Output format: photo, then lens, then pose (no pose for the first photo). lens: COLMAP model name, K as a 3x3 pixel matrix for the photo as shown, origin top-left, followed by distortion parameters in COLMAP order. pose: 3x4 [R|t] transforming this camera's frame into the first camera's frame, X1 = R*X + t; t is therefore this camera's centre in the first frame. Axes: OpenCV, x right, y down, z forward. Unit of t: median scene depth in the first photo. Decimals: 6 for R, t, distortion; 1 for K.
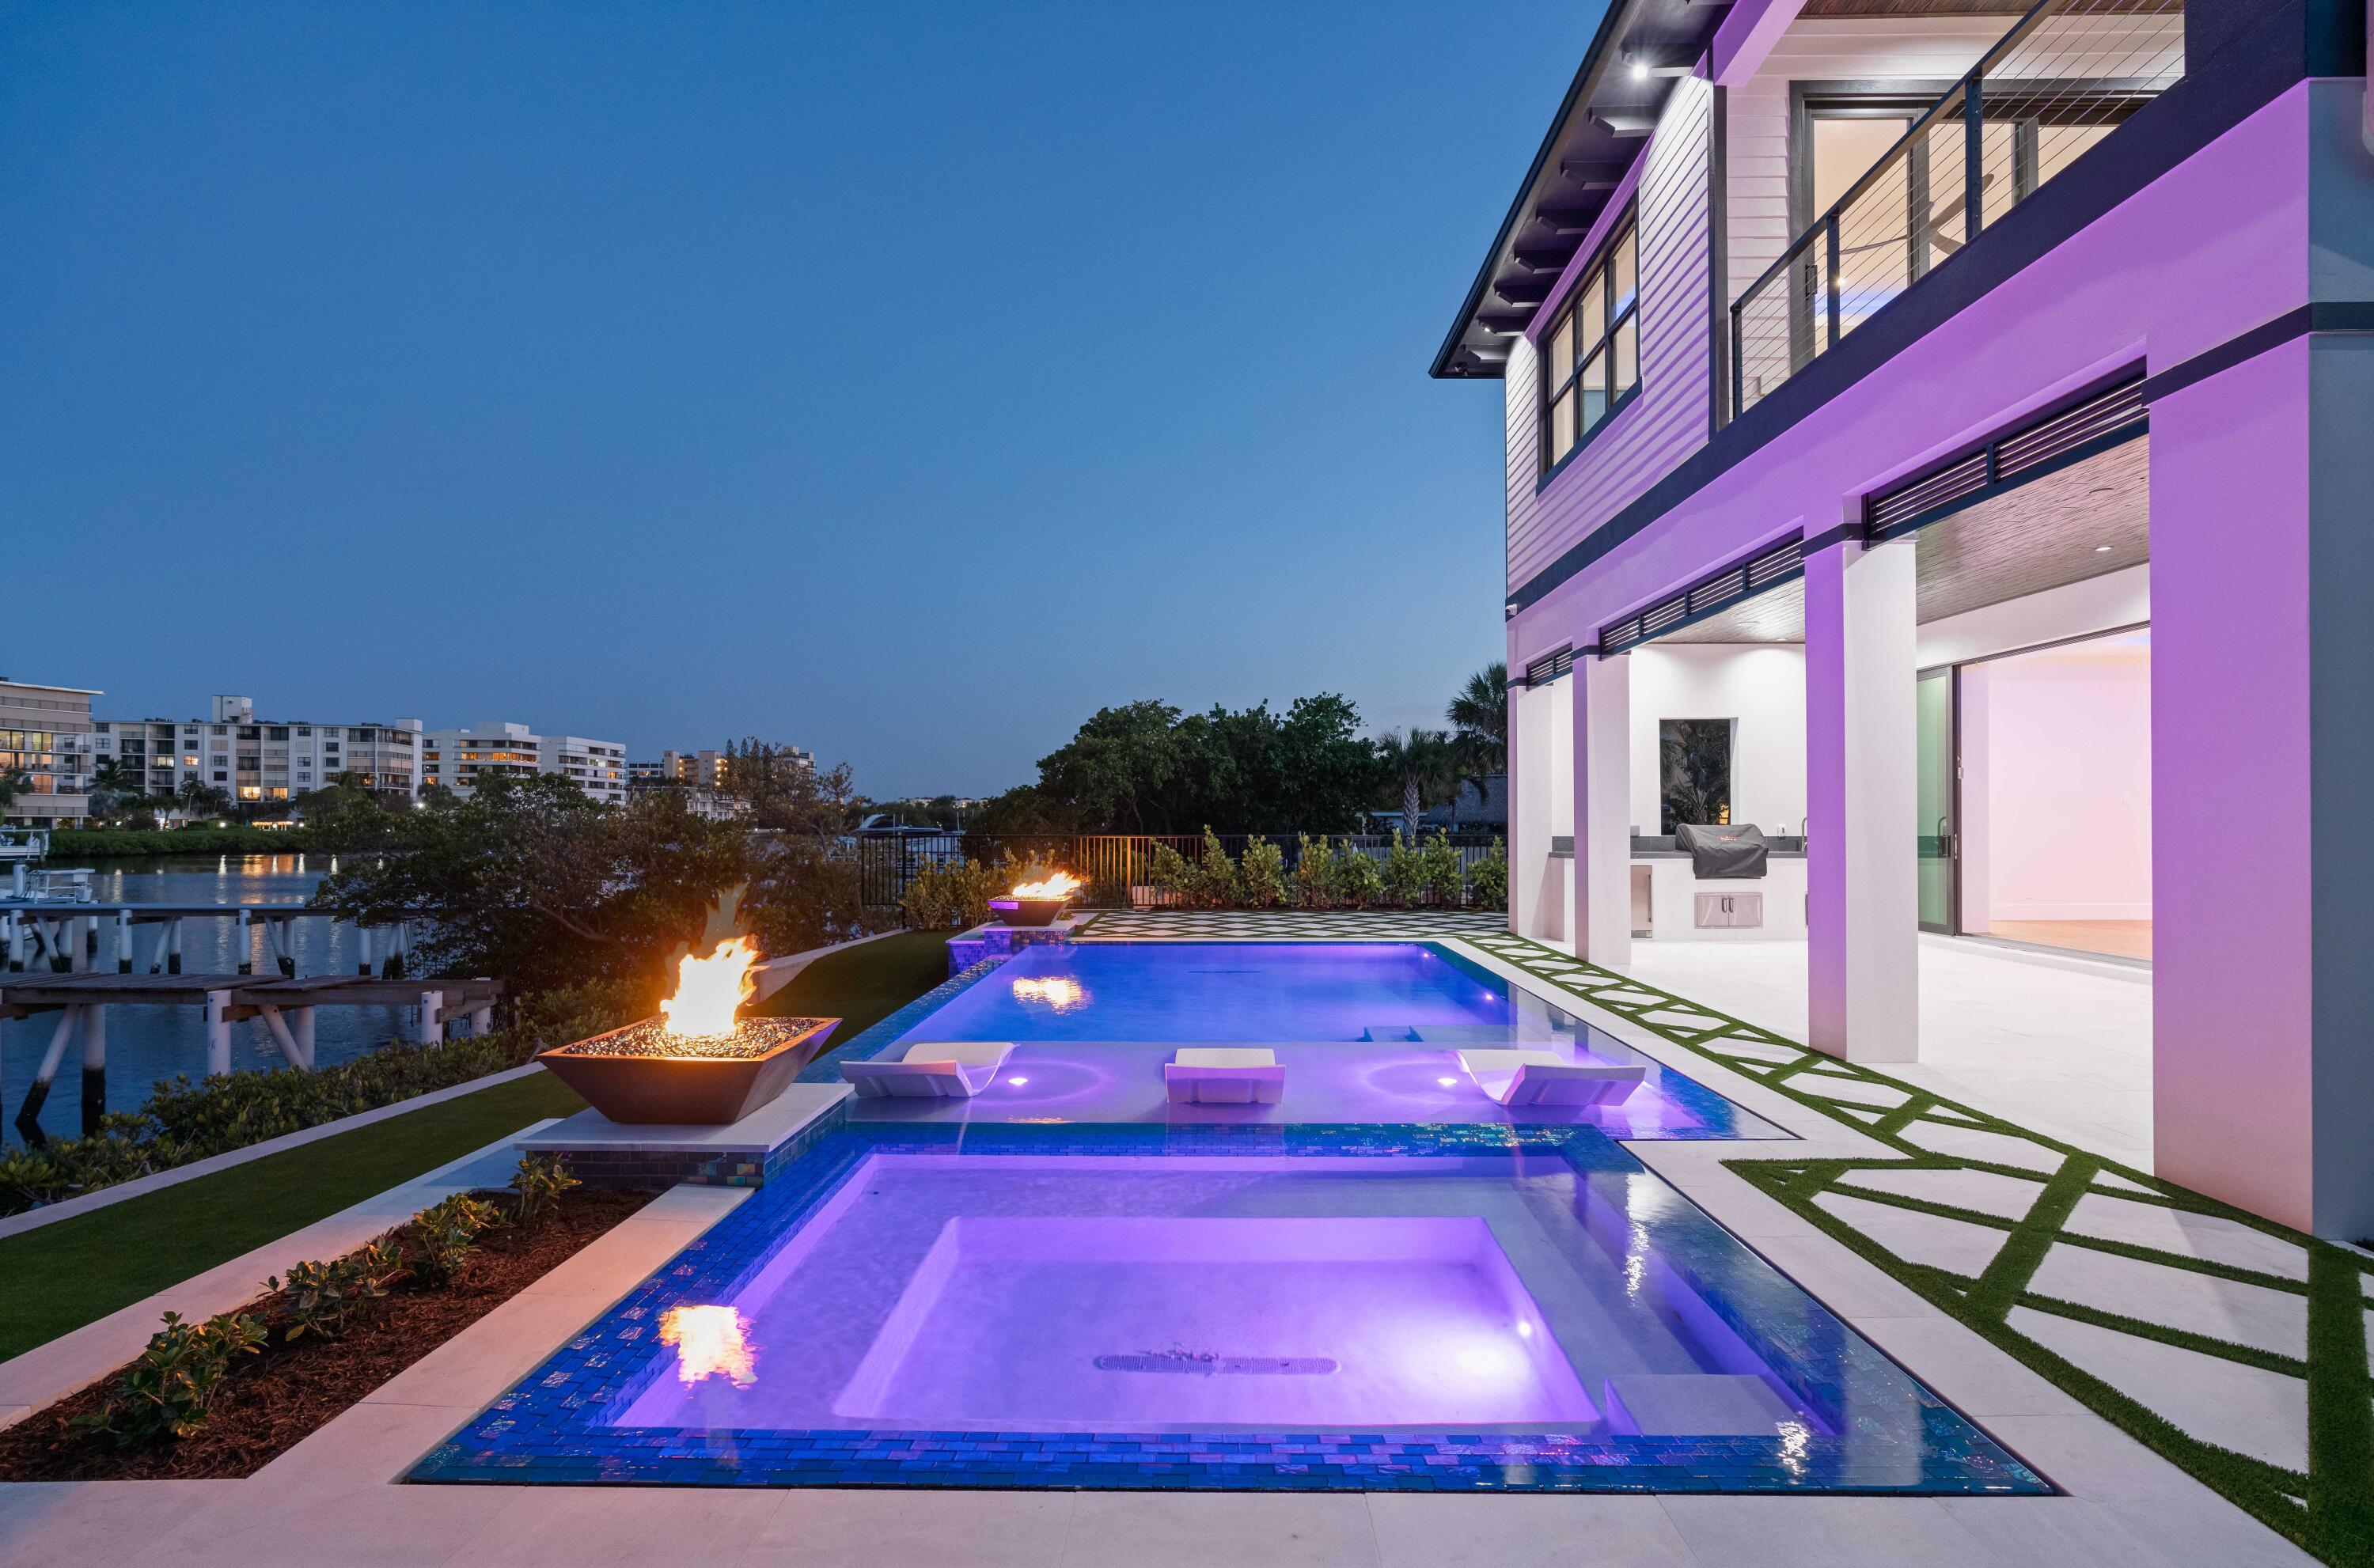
lens RADIAL K [[1081.0, 0, 1195.9], [0, 1081.0, 812.5], [0, 0, 1]] dist [-0.003823, 0.000724]
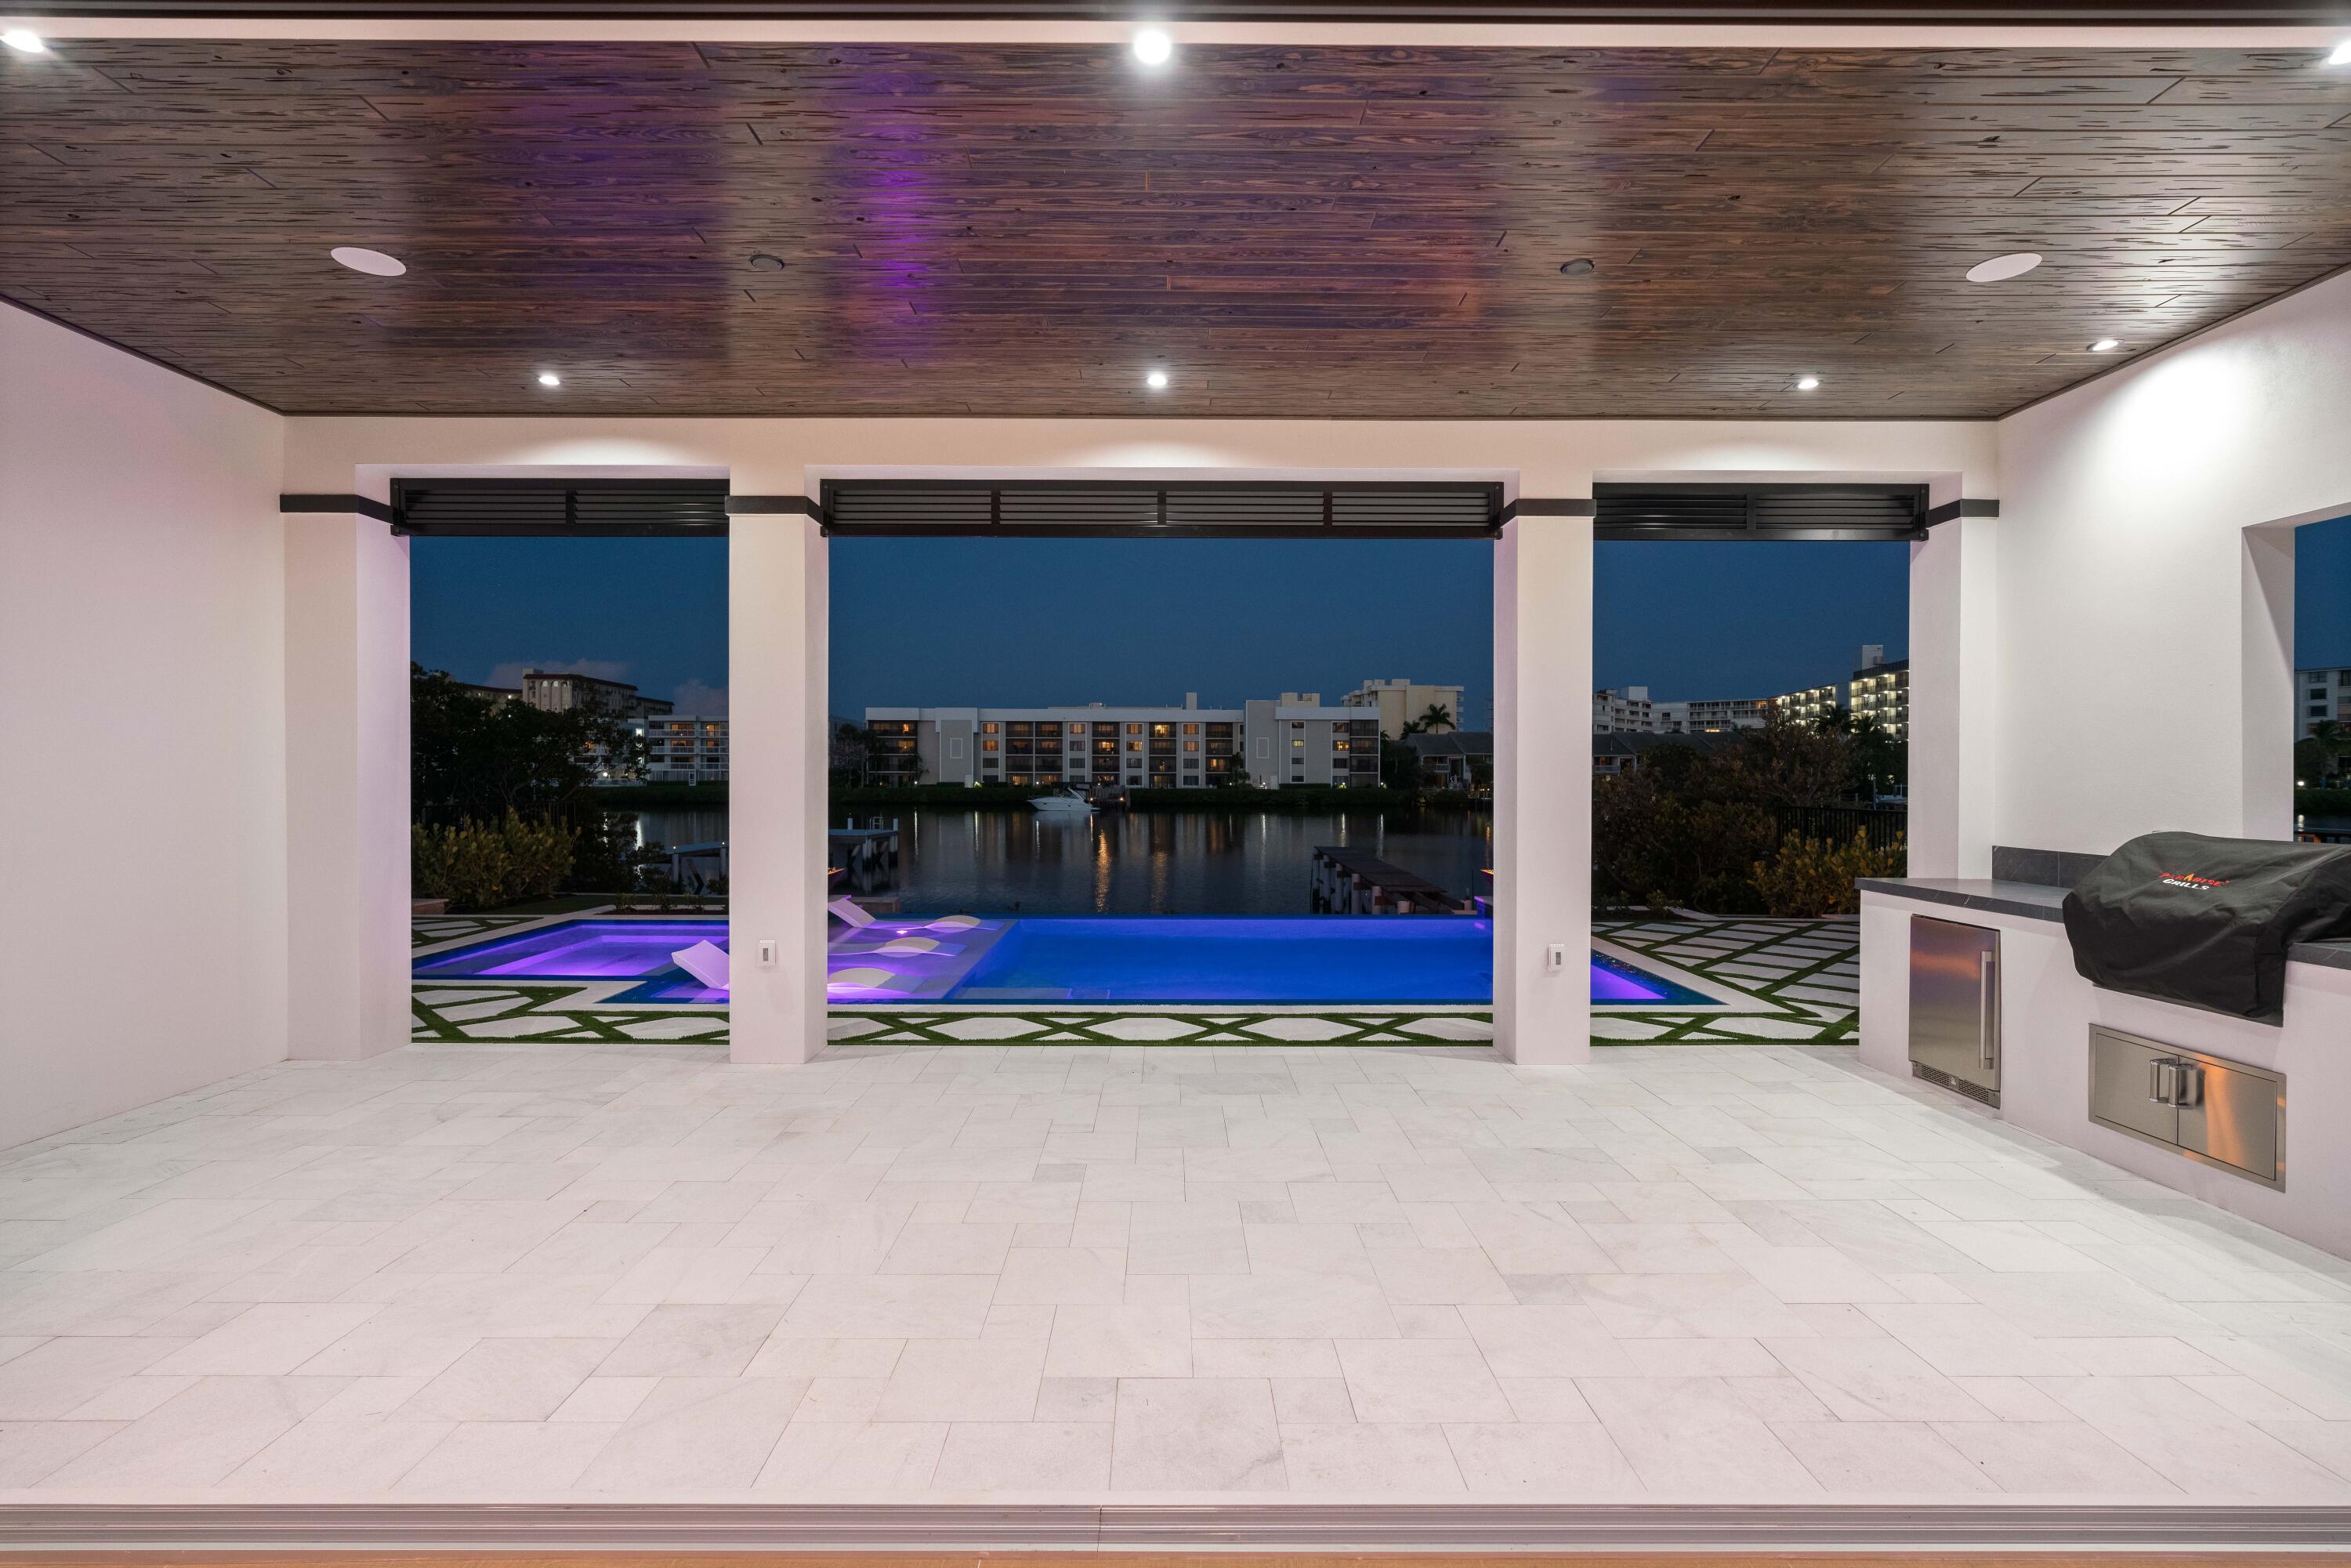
lens RADIAL K [[1082.7, 0, 1168.1], [0, 1082.7, 786.6], [0, 0, 1]] dist [-0.003782, 0.000229]
pose [[0.013992, 0.010032, -0.999852, 0.247010], [0.006702, 0.999926, 0.010126, -0.002588], [0.999880, -0.006842, 0.013923, 0.211893]]
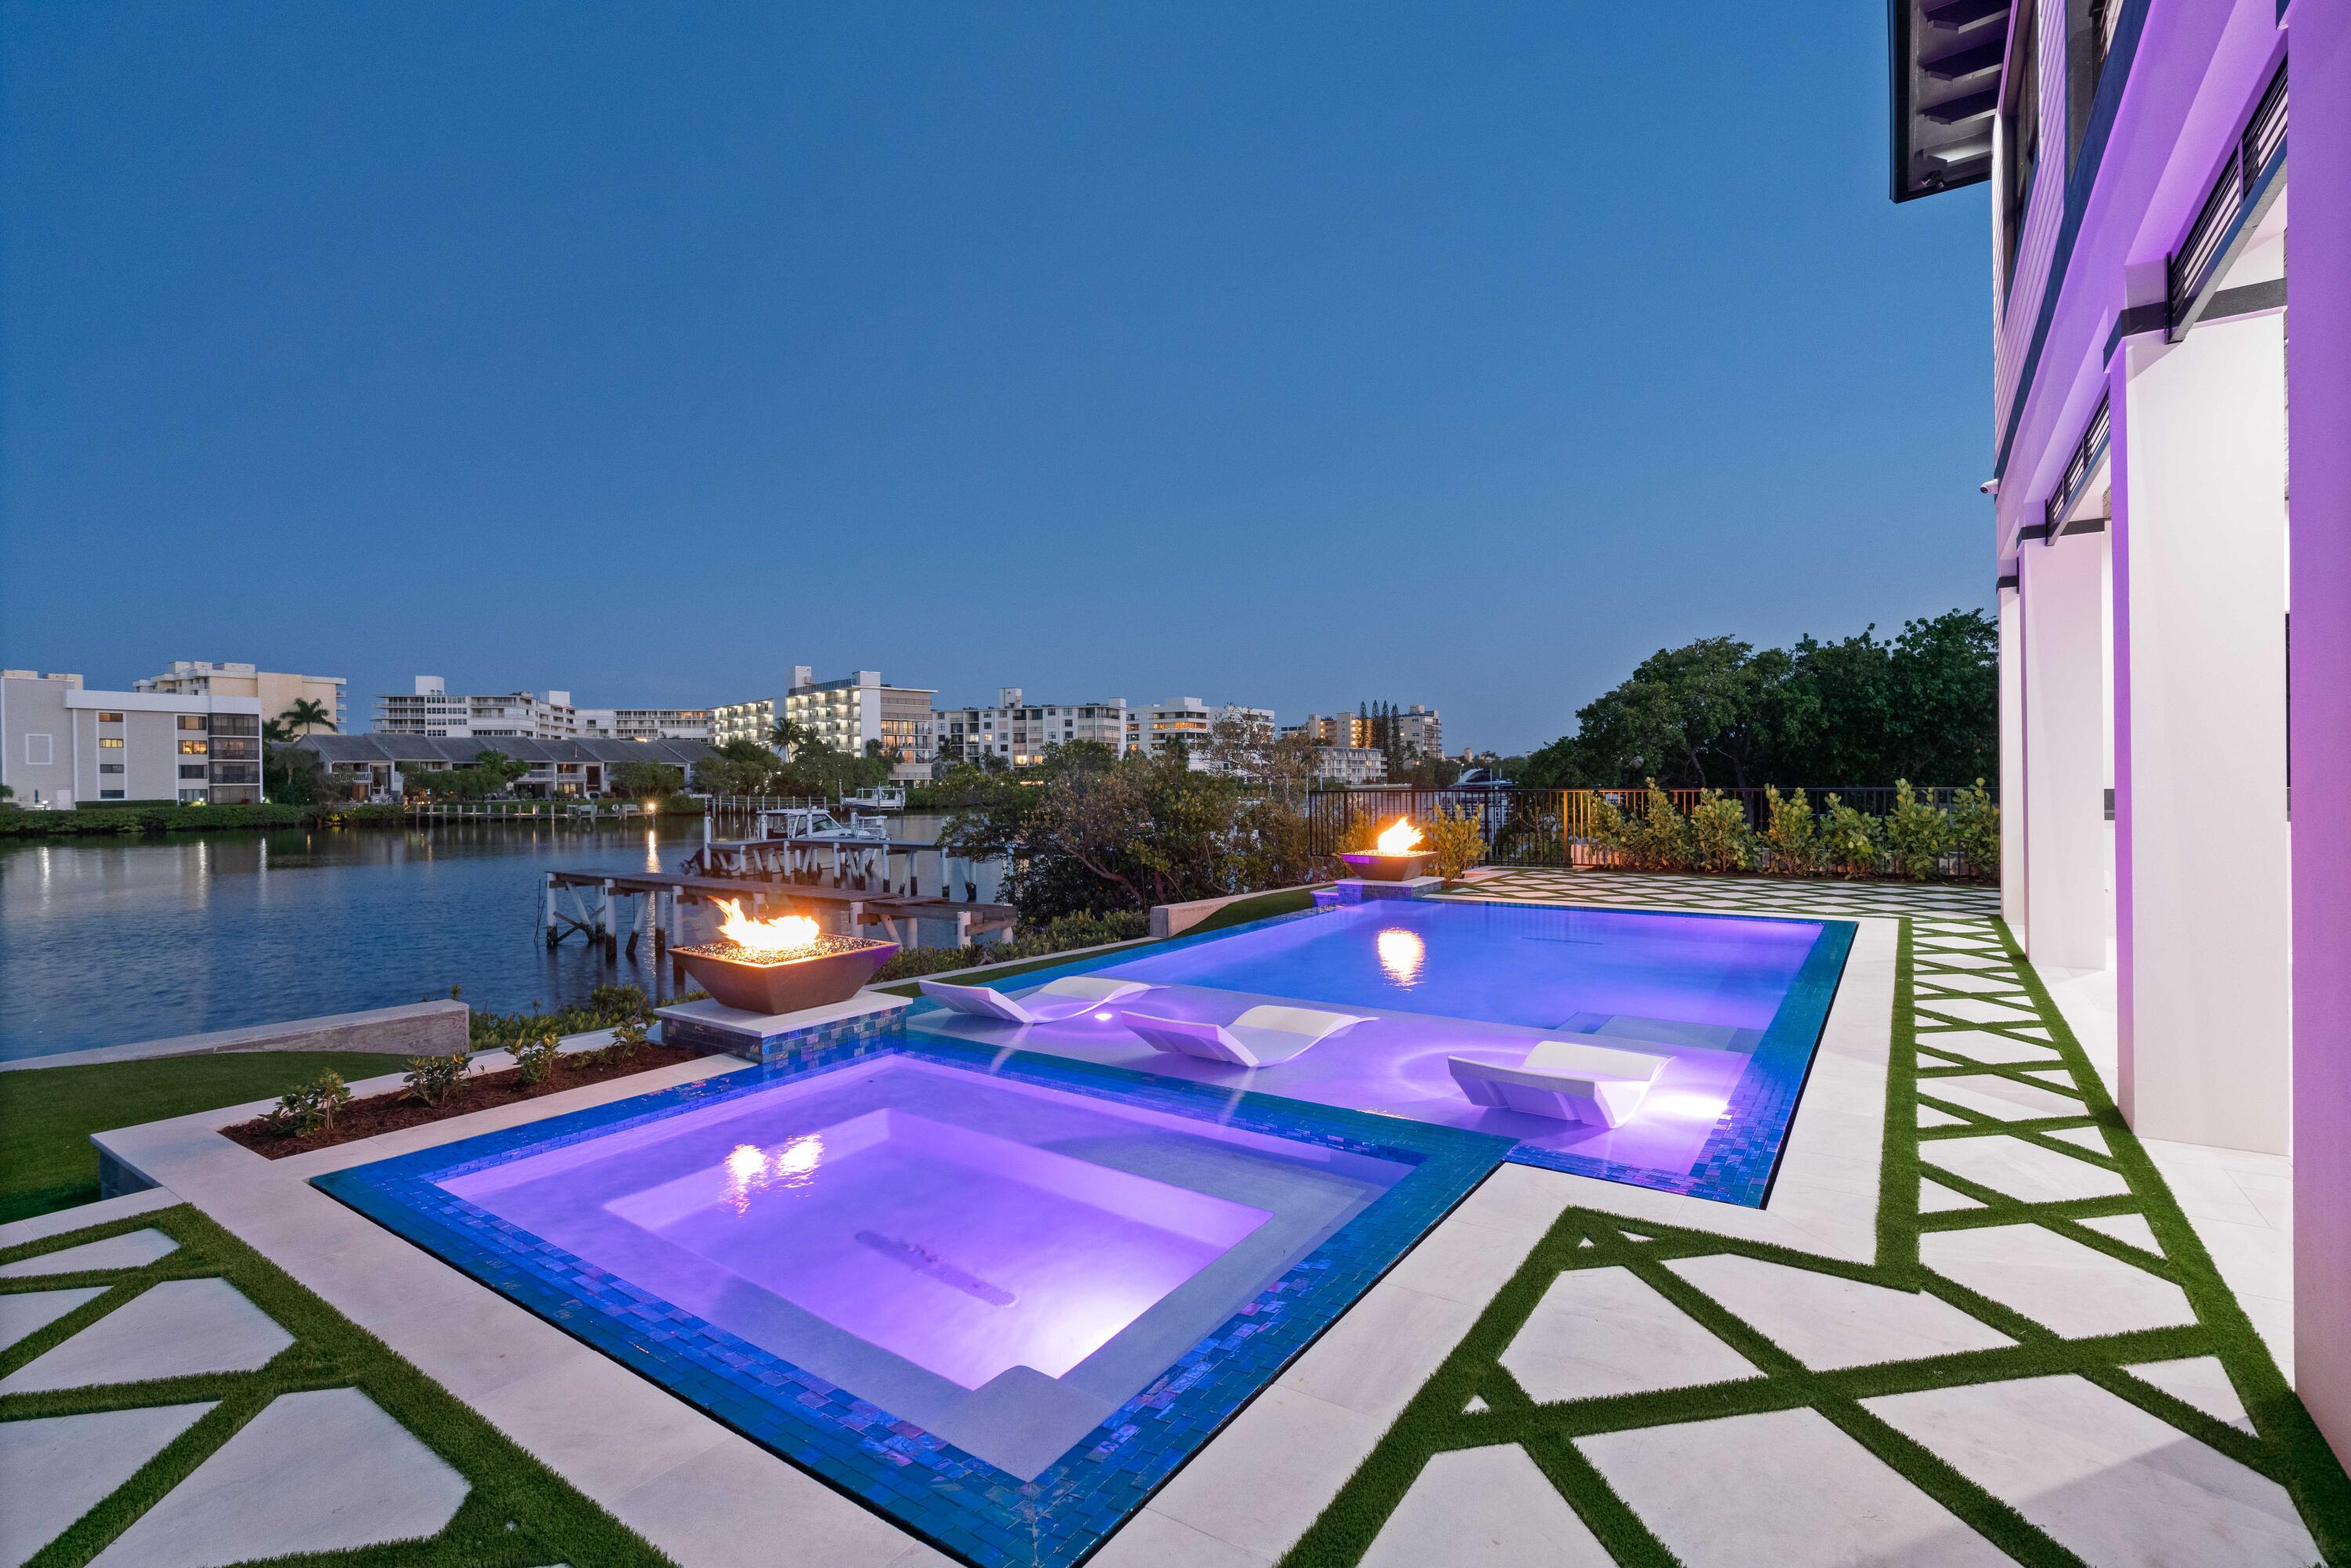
lens RADIAL K [[1071.6, 0, 1175.5], [0, 1071.6, 784.0], [0, 0, 1]] dist [-0.023404, 0.011204]
pose [[0.830353, -0.007292, -0.557191, 0.075087], [0.016162, 0.999809, 0.011000, 0.000447], [0.557004, -0.018139, 0.830312, 0.022904]]
